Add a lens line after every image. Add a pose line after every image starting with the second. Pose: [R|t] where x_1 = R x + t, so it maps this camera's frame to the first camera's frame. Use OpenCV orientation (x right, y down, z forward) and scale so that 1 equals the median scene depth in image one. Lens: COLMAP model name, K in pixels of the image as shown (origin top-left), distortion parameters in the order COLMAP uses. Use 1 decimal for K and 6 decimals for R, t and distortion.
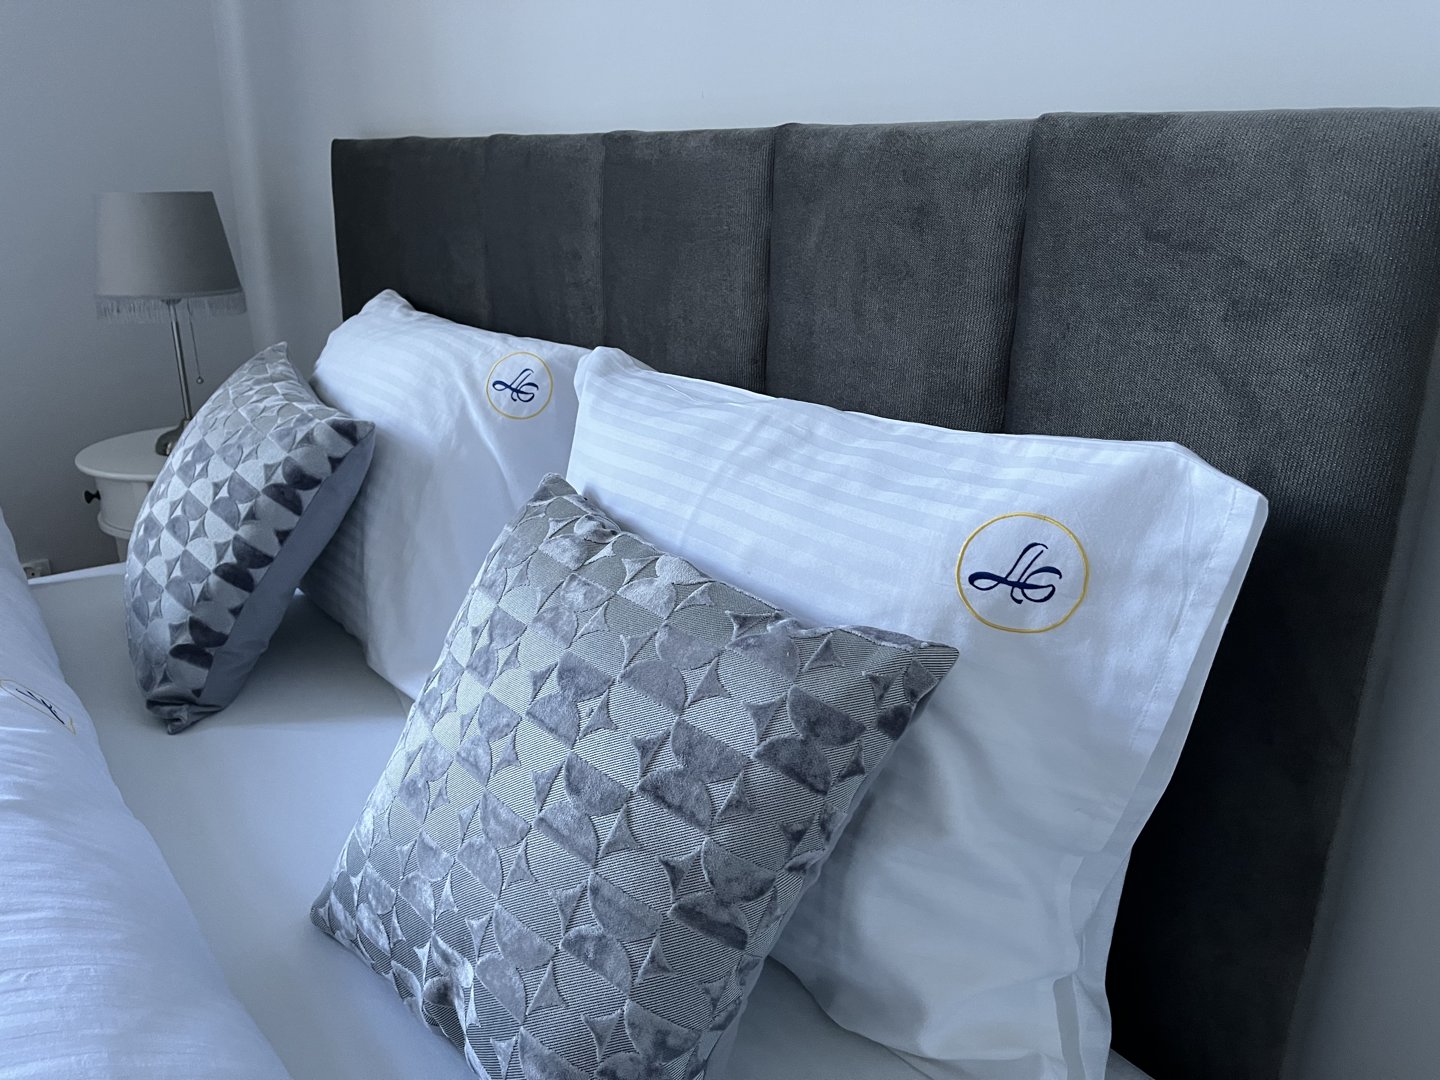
lens RADIAL K [[1091.2, 0, 730.1], [0, 1091.2, 534.0], [0, 0, 1]] dist [0.036480, 0.001255]
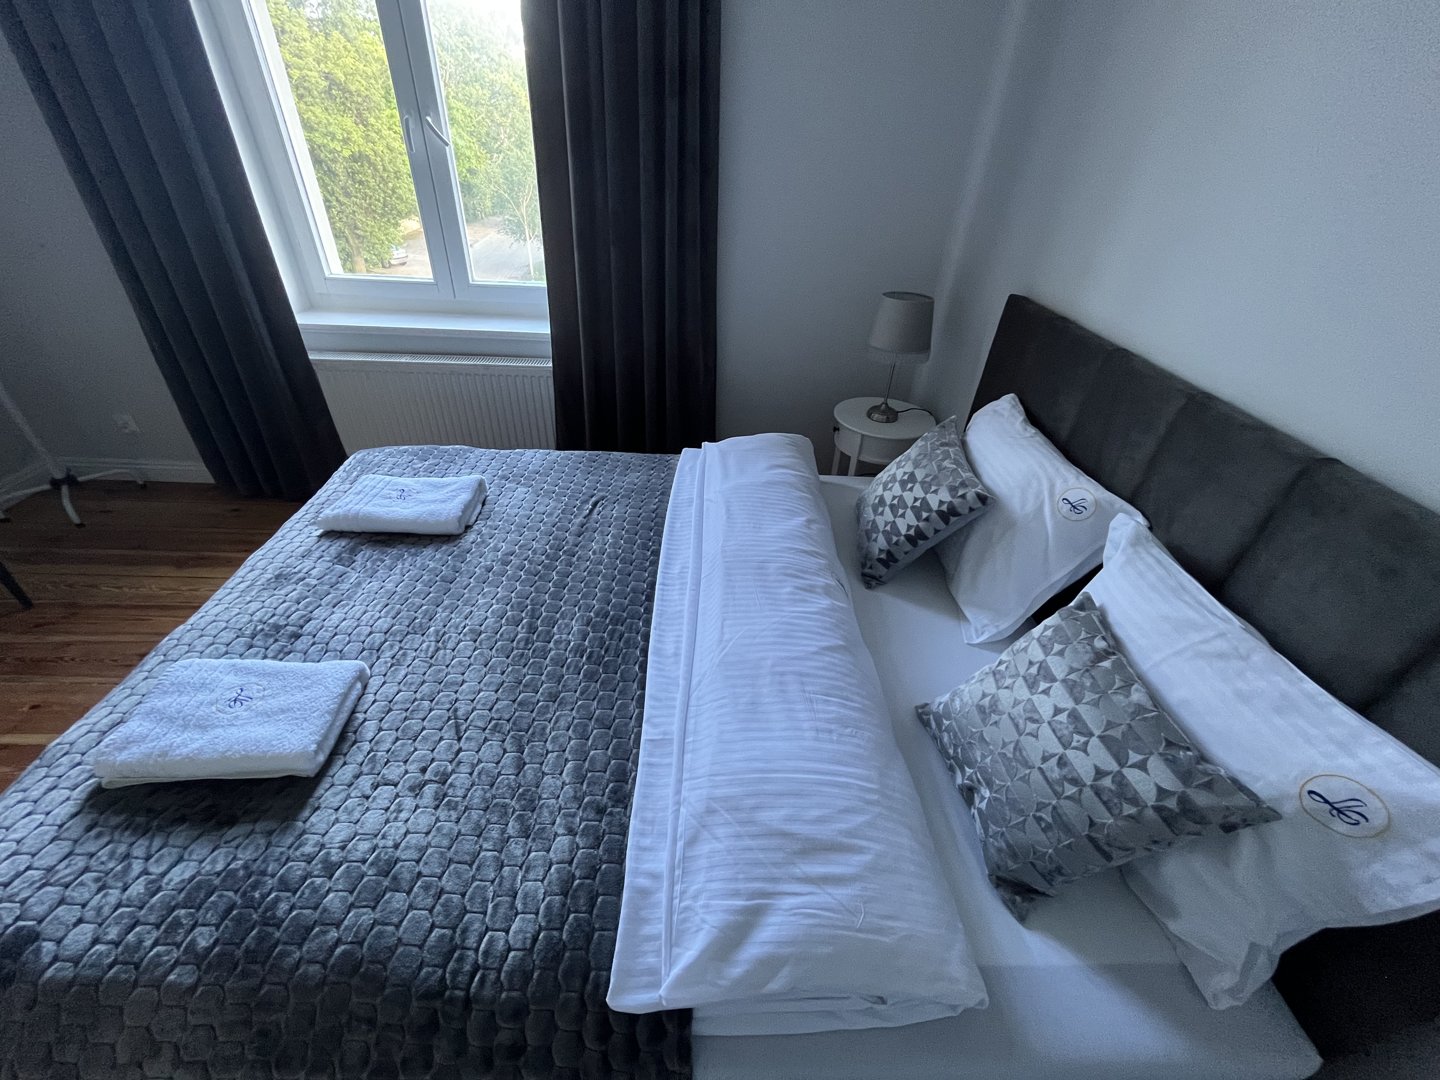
lens RADIAL K [[585.2, 0, 718.7], [0, 585.2, 540.8], [0, 0, 1]] dist [-0.003357, 0.001207]
pose [[0.792288, 0.372160, -0.483505, -0.250283], [-0.228224, 0.915677, 0.330832, -0.412520], [0.565856, -0.151767, 0.810416, -0.366626]]
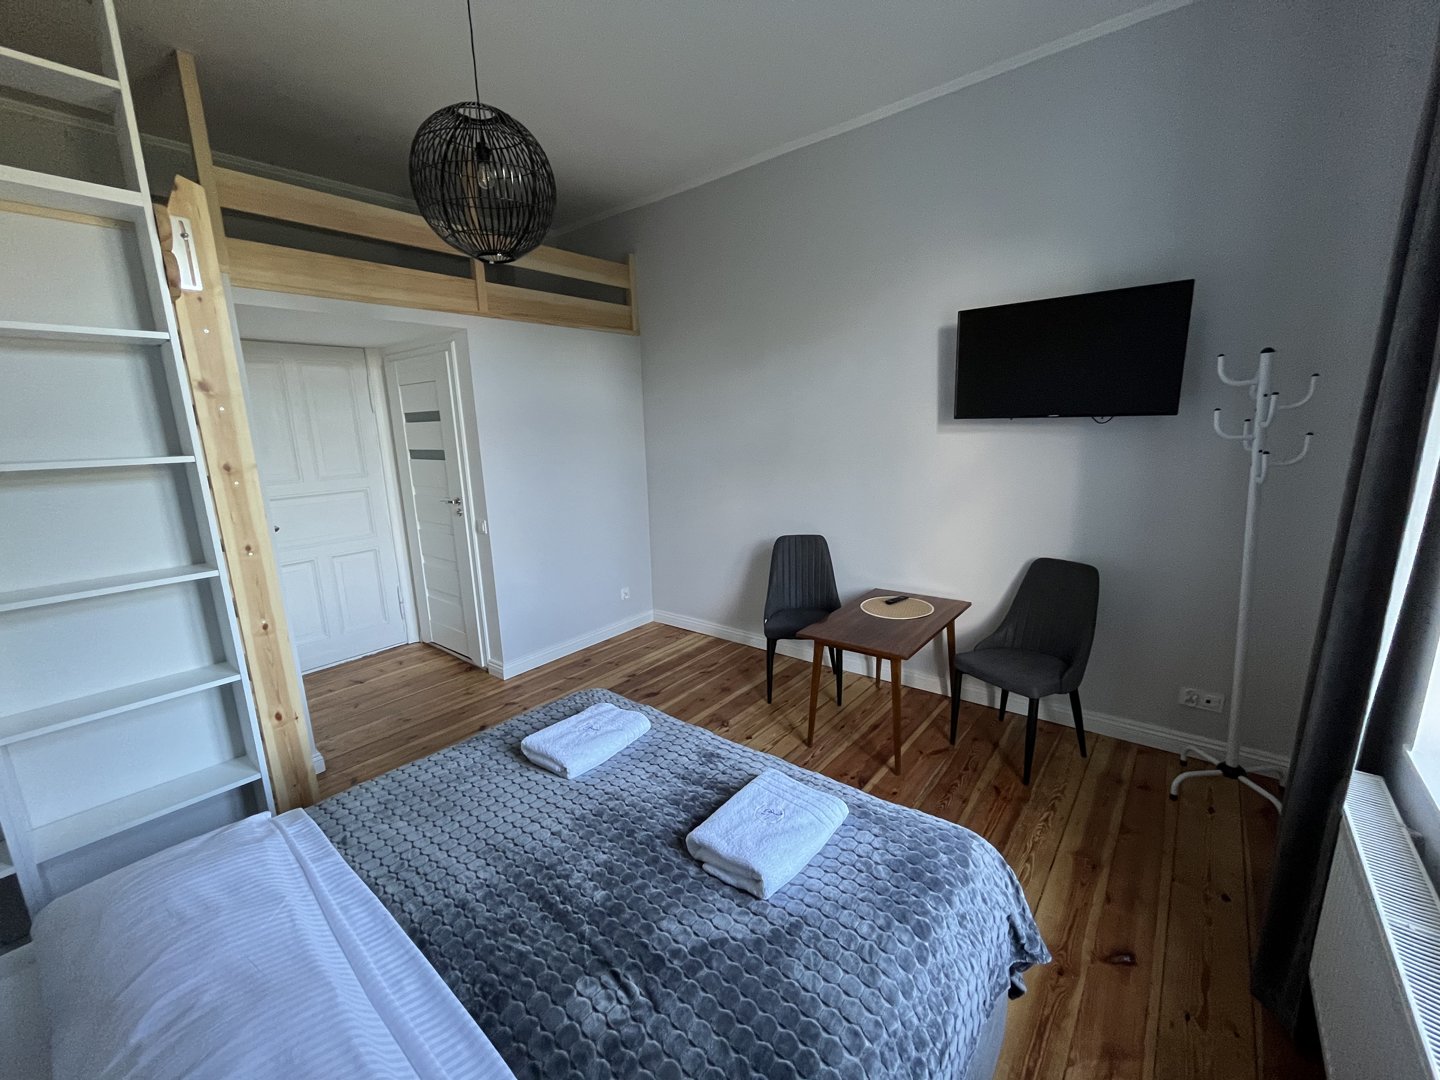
lens RADIAL K [[585.2, 0, 716.1], [0, 585.2, 541.5], [0, 0, 1]] dist [-0.003357, 0.001207]
pose [[-0.980077, 0.060766, -0.189097, -1.660776], [-0.040039, 0.872062, 0.487755, -1.235747], [0.194543, 0.485608, -0.852254, 1.730635]]
